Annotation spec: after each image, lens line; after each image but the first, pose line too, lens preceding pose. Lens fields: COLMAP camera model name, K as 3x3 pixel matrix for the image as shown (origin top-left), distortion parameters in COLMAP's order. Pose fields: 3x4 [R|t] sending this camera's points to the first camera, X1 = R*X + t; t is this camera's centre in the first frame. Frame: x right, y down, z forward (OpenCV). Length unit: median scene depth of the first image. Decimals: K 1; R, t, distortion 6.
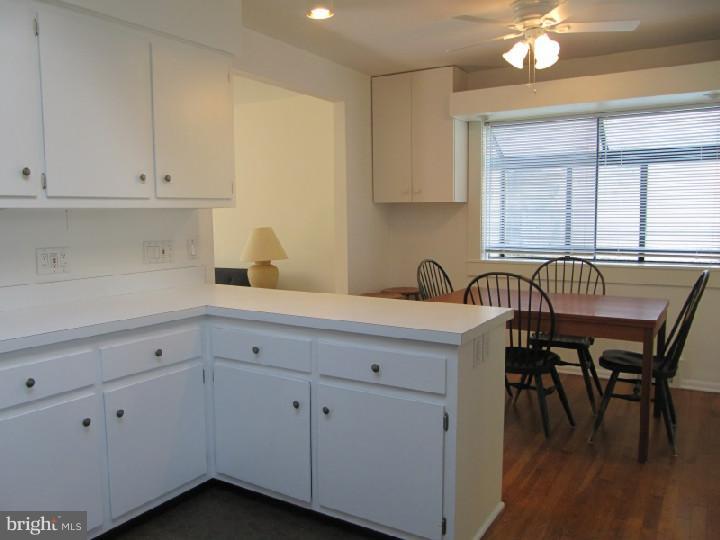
lens RADIAL K [[591.6, 0, 360.0], [0, 591.6, 270.0], [0, 0, 1]] dist [0.027449, 0.004590]
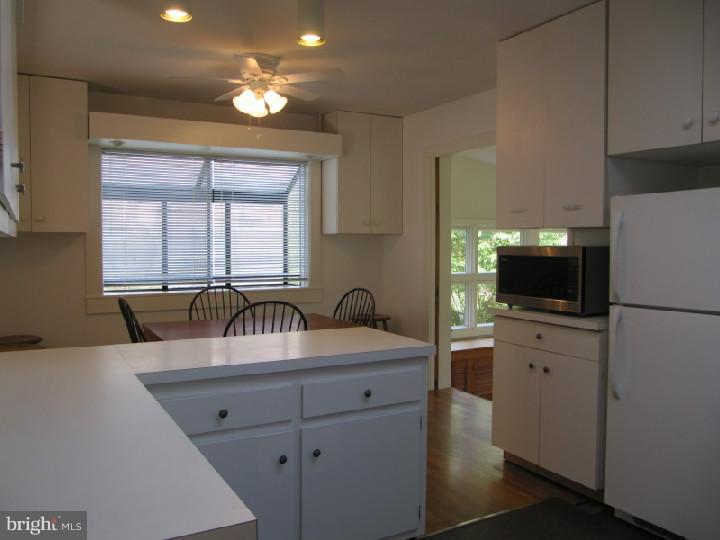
lens RADIAL K [[586.0, 0, 360.0], [0, 586.0, 270.0], [0, 0, 1]] dist [-0.076495, -0.000513]
pose [[0.489704, -0.034358, 0.871212, -0.460958], [0.081471, 0.996655, -0.006489, -0.023058], [-0.868074, 0.074156, 0.490865, 0.266744]]
